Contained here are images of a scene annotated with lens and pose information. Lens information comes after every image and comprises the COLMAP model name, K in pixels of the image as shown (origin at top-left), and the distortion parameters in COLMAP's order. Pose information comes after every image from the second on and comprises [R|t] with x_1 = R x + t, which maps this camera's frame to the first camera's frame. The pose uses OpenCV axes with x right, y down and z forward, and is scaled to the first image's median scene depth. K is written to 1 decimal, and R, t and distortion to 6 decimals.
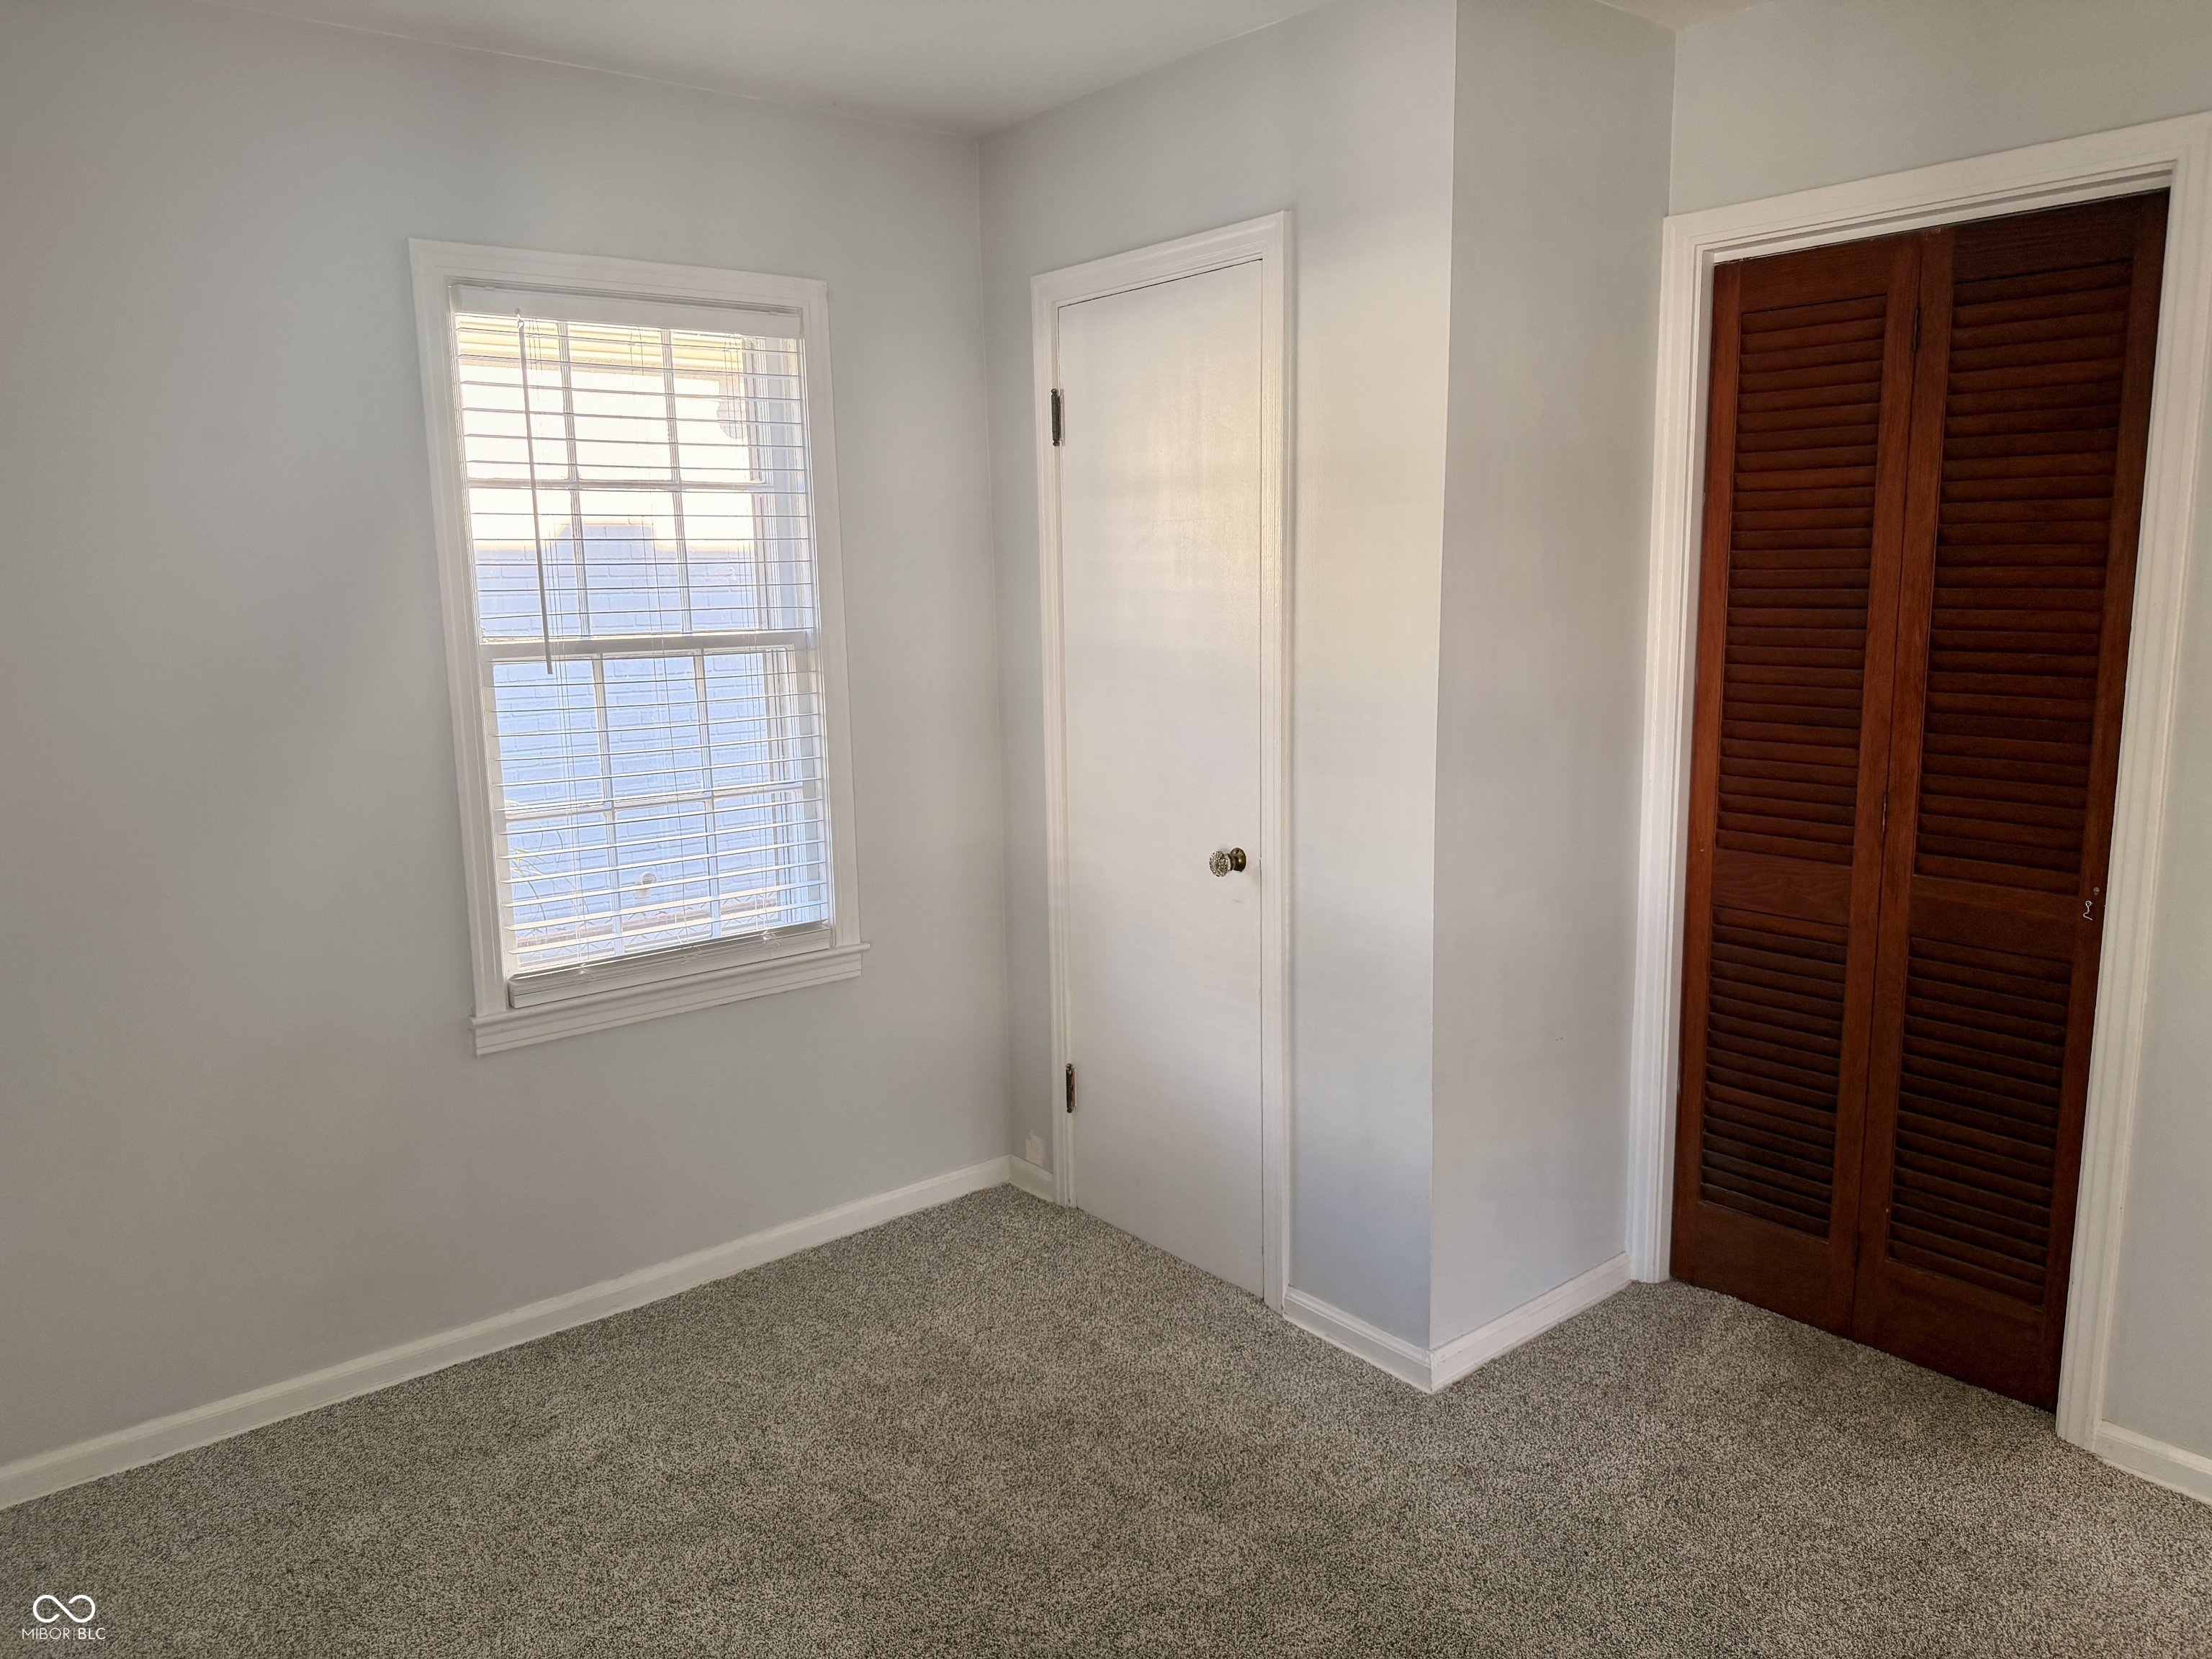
lens RADIAL K [[1579.9, 0, 1106.0], [0, 1579.9, 829.5], [0, 0, 1]] dist [0.084499, -0.000126]
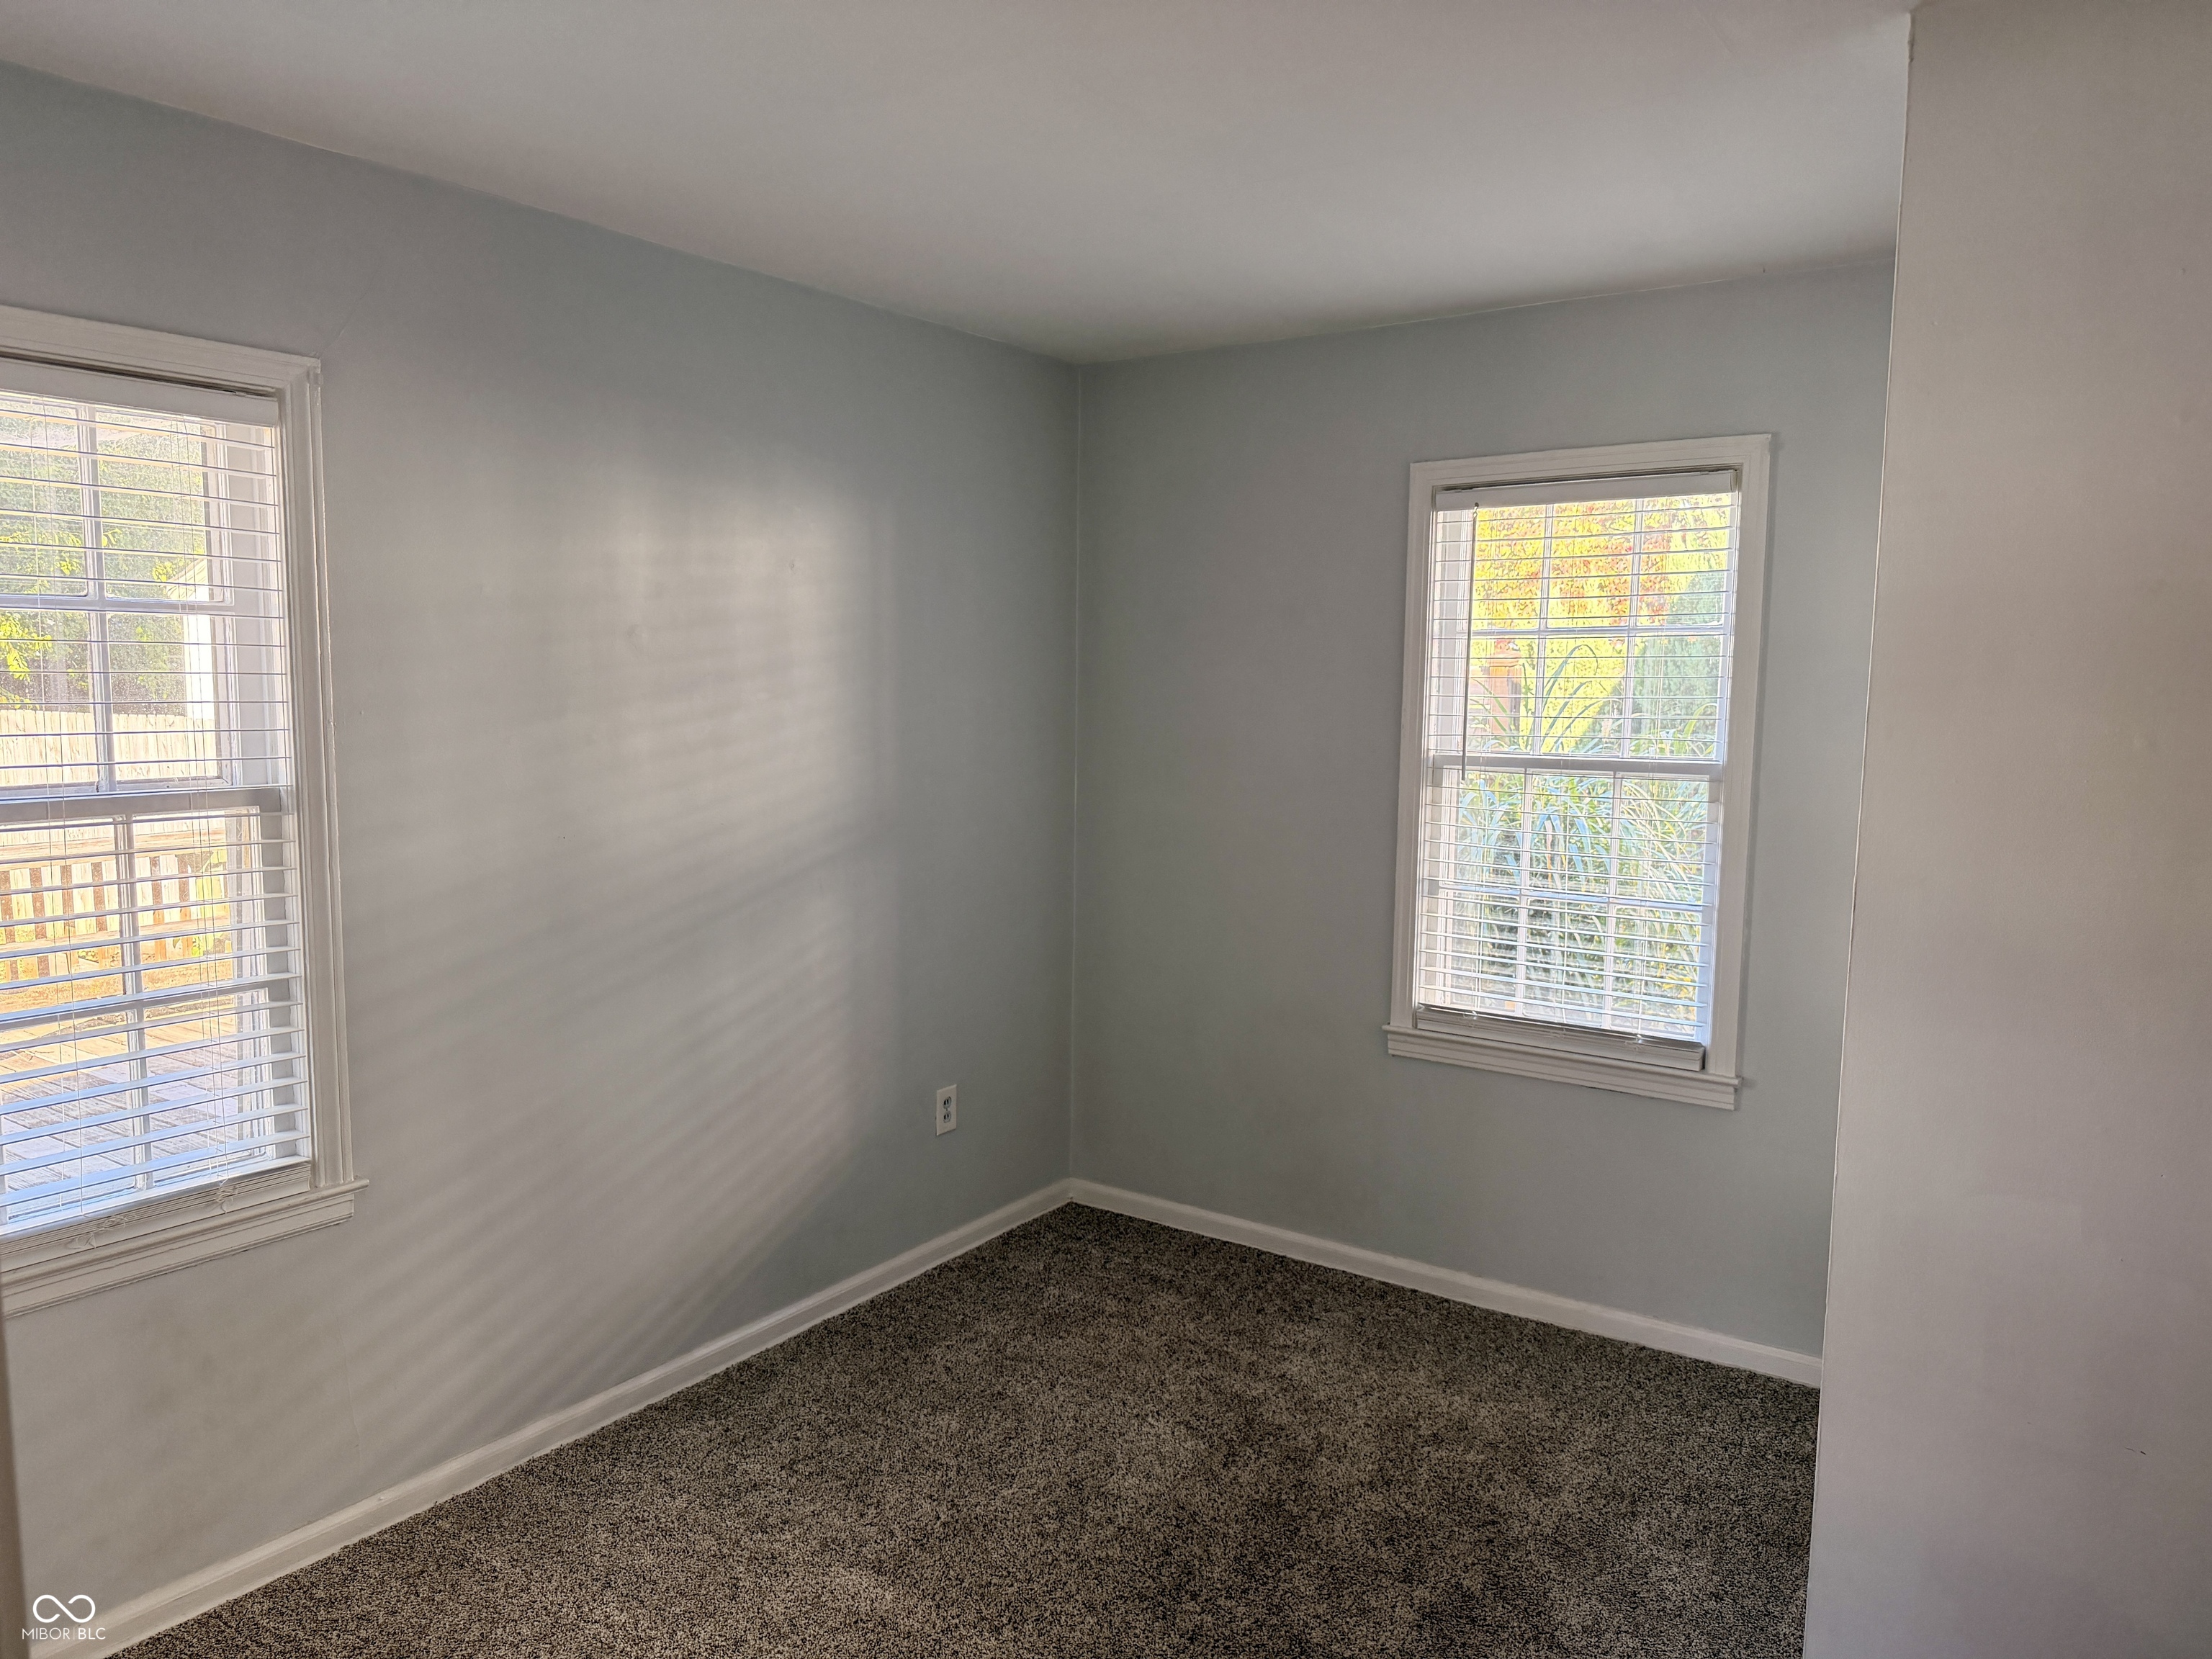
lens RADIAL K [[1540.1, 0, 1106.0], [0, 1540.1, 829.5], [0, 0, 1]] dist [-0.005123, -0.003325]
pose [[0.283468, 0.115507, -0.952000, 0.716941], [-0.181625, 0.981219, 0.064972, -0.080966], [0.941625, 0.154489, 0.299124, 0.350242]]
